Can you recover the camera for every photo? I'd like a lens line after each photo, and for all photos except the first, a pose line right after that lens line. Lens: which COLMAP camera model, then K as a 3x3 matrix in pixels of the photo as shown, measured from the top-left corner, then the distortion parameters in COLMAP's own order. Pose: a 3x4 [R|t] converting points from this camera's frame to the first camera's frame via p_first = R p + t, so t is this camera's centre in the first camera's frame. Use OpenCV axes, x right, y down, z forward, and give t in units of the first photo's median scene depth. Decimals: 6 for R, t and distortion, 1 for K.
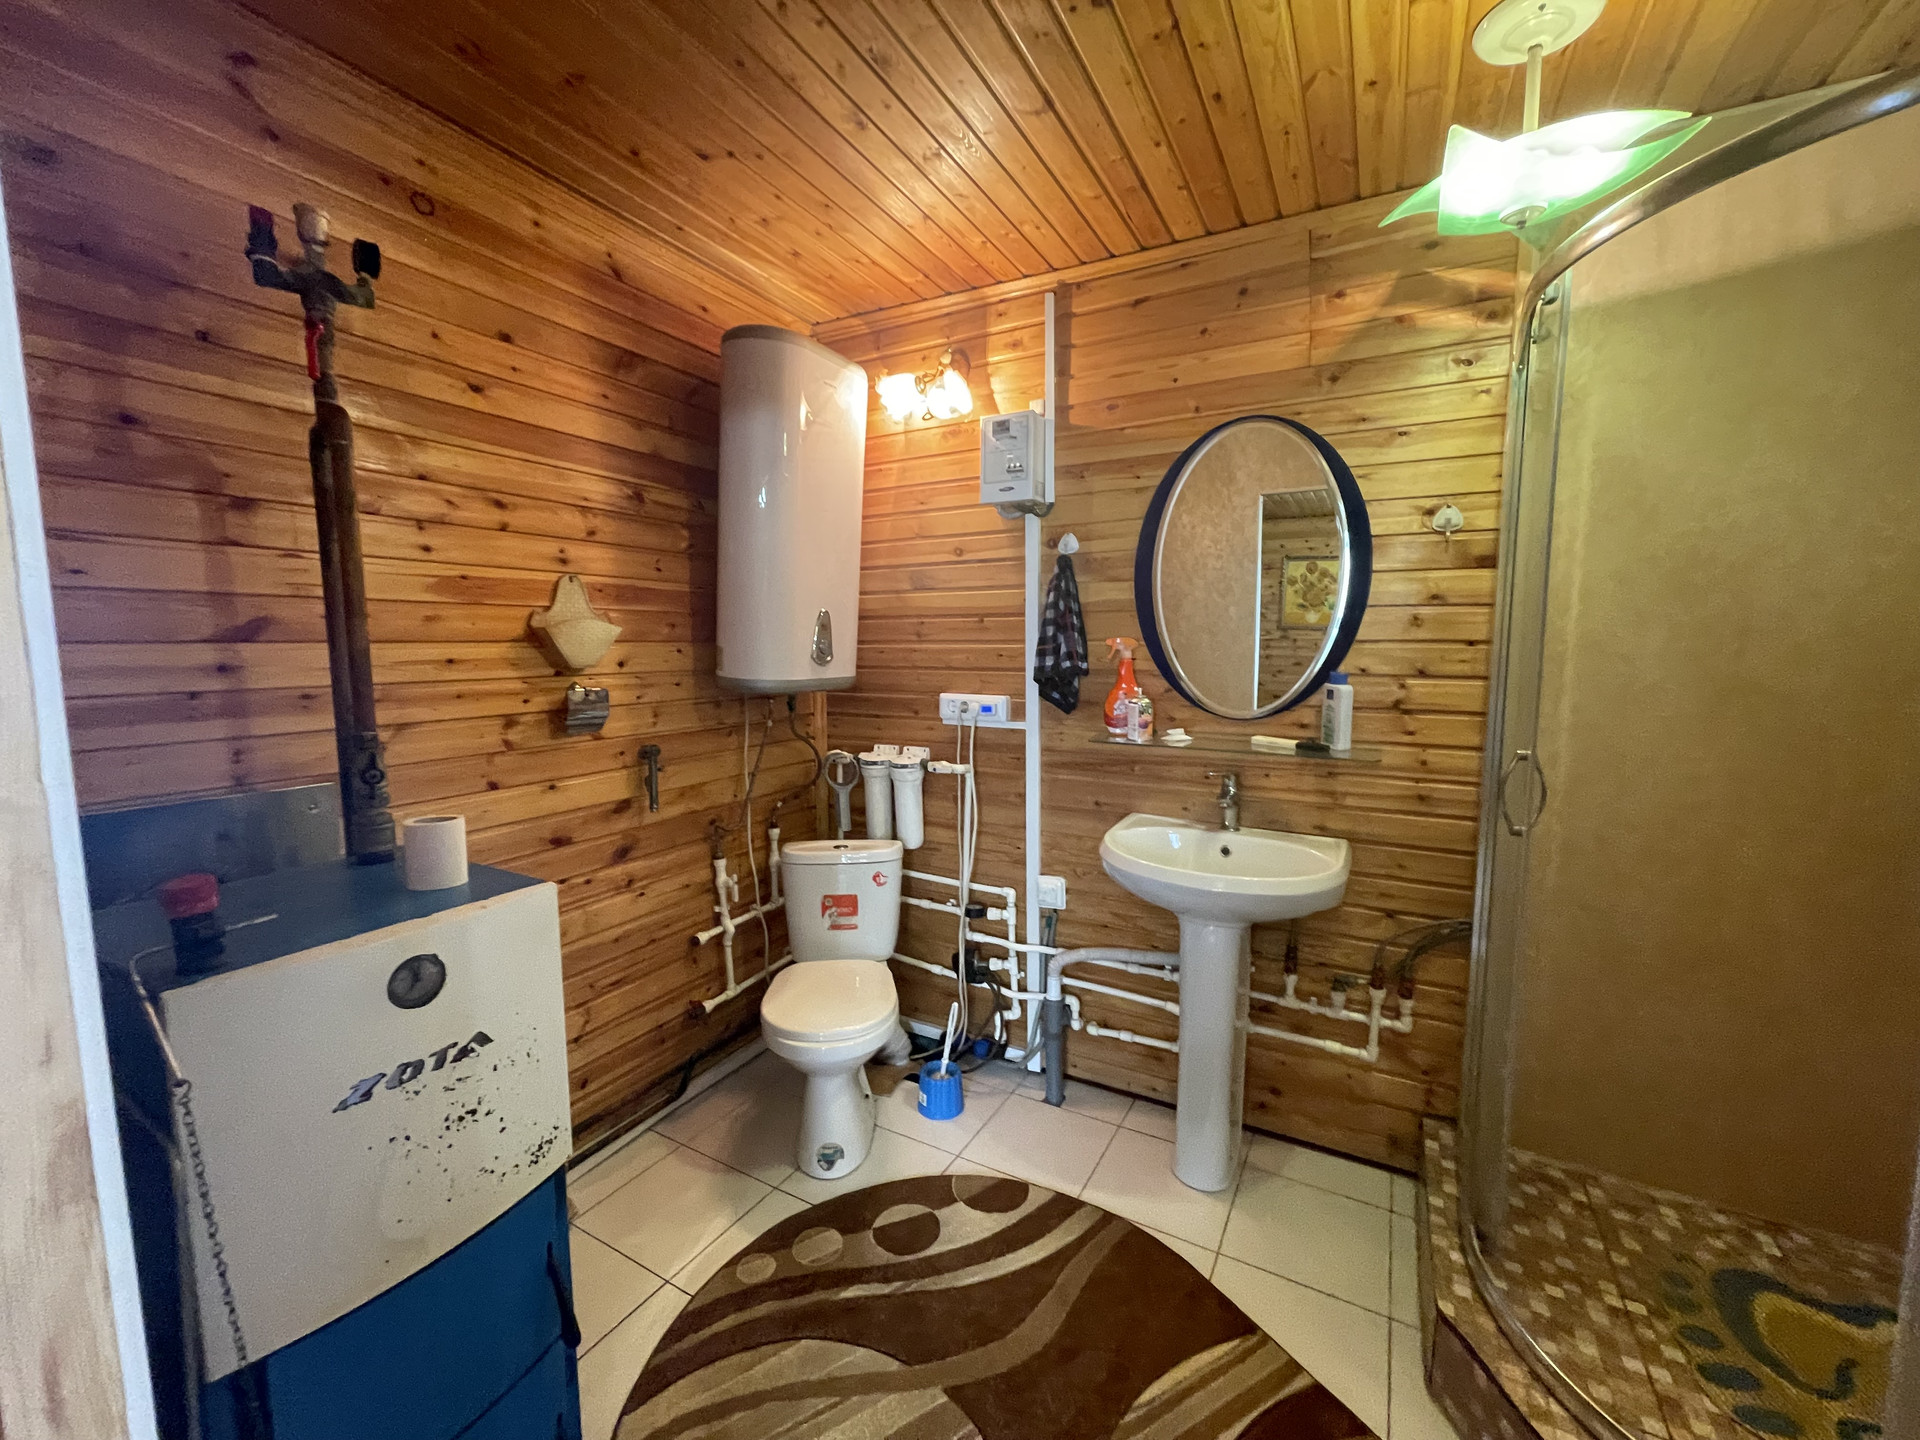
lens RADIAL K [[771.8, 0, 948.6], [0, 771.8, 718.4], [0, 0, 1]] dist [-0.002476, 0.000019]
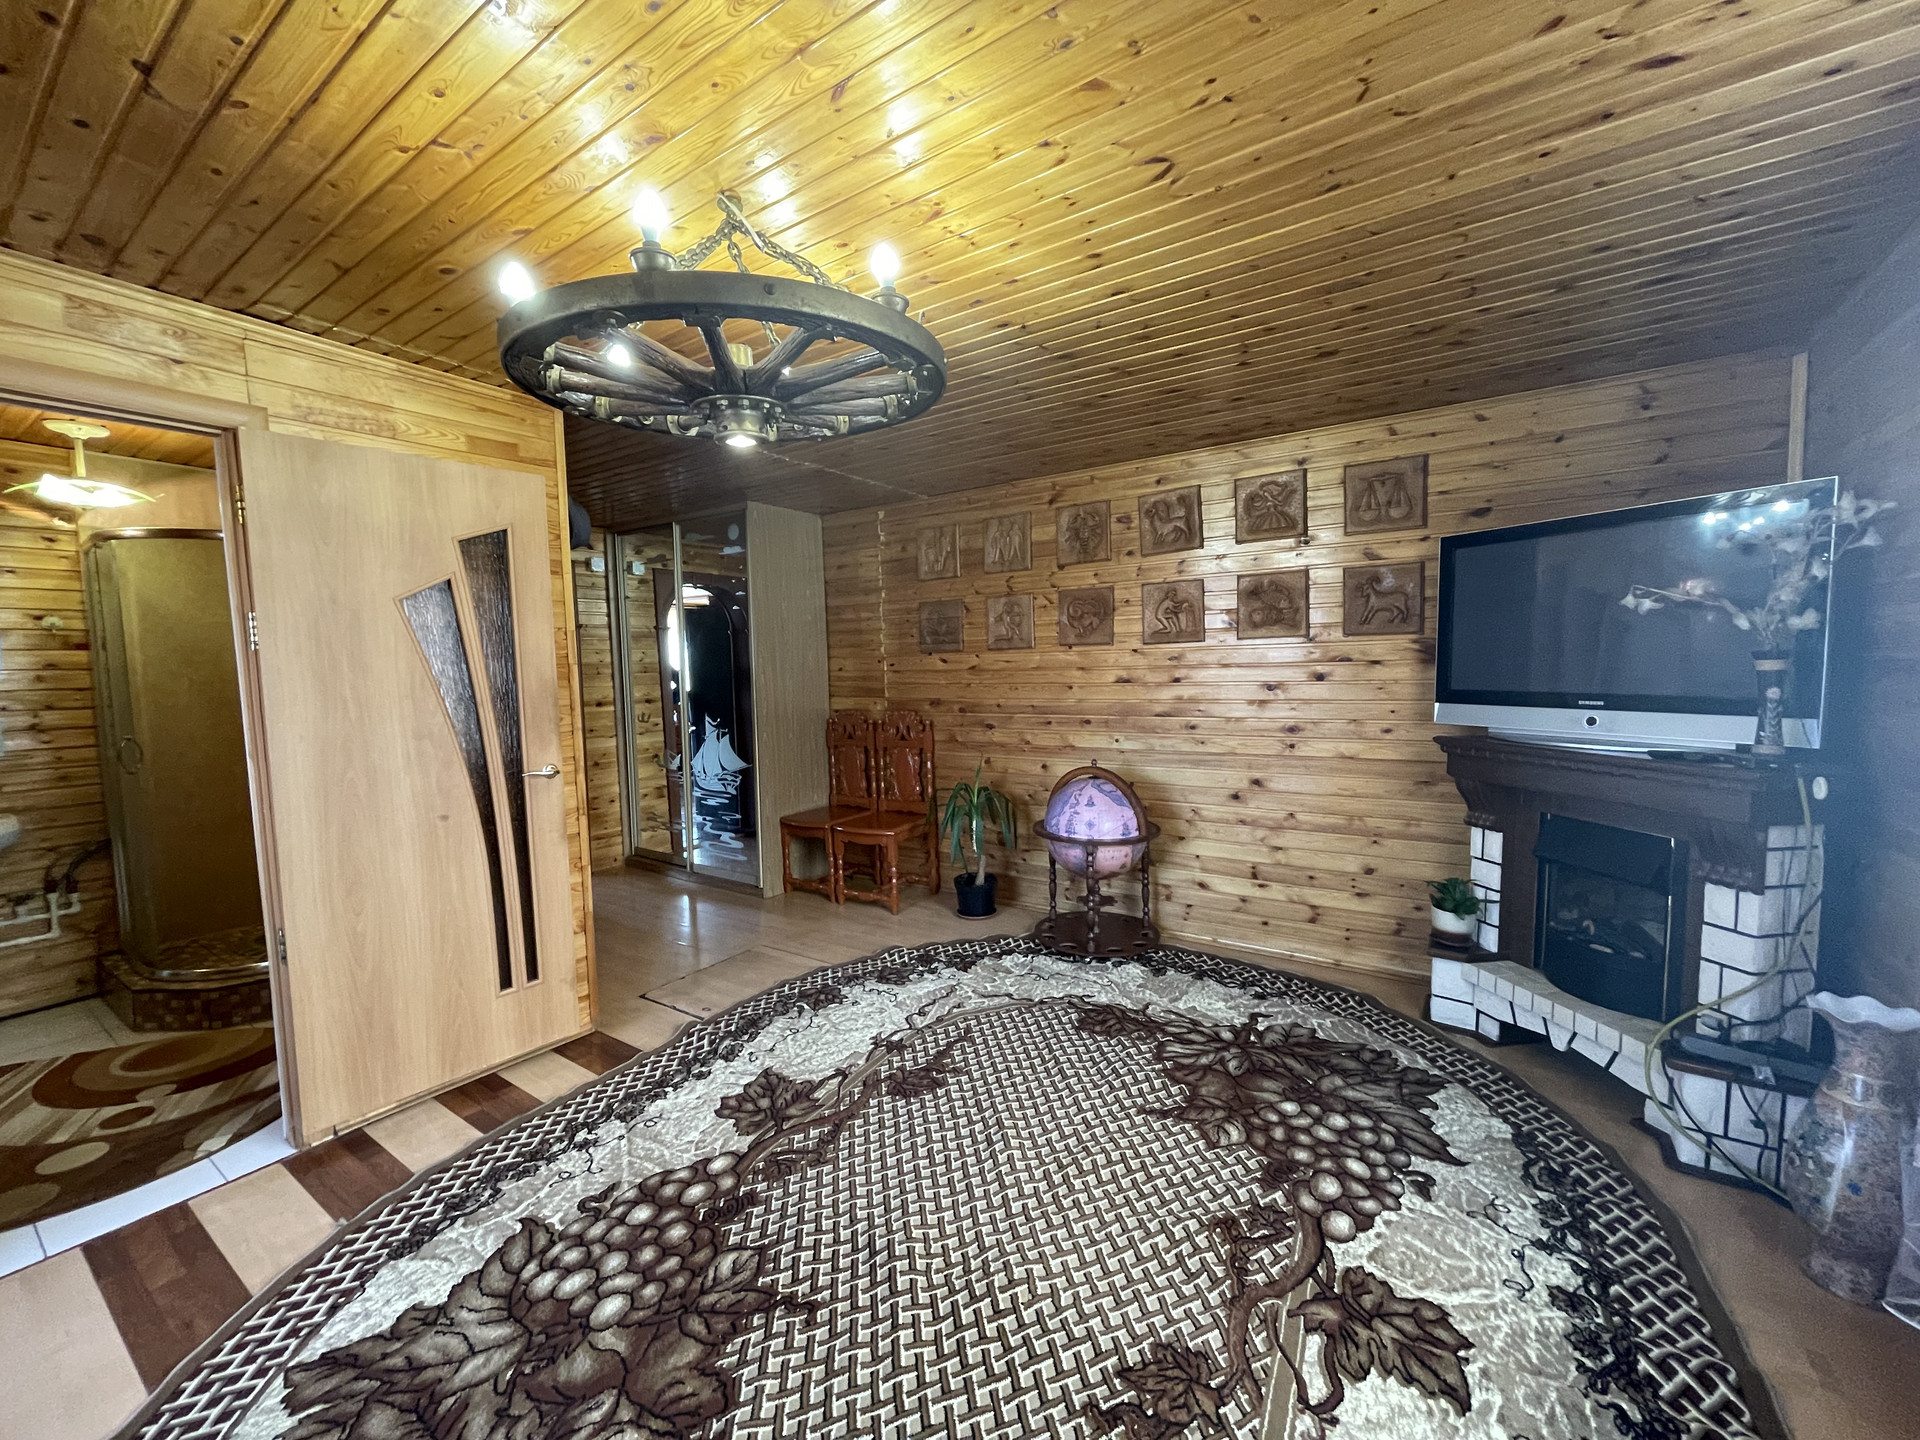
lens RADIAL K [[771.8, 0, 949.8], [0, 771.8, 715.7], [0, 0, 1]] dist [-0.002476, 0.000019]
pose [[0.075608, -0.072996, 0.994462, -1.006675], [0.126219, 0.989995, 0.063071, 0.111345], [-0.989117, 0.120751, 0.084065, -1.213495]]
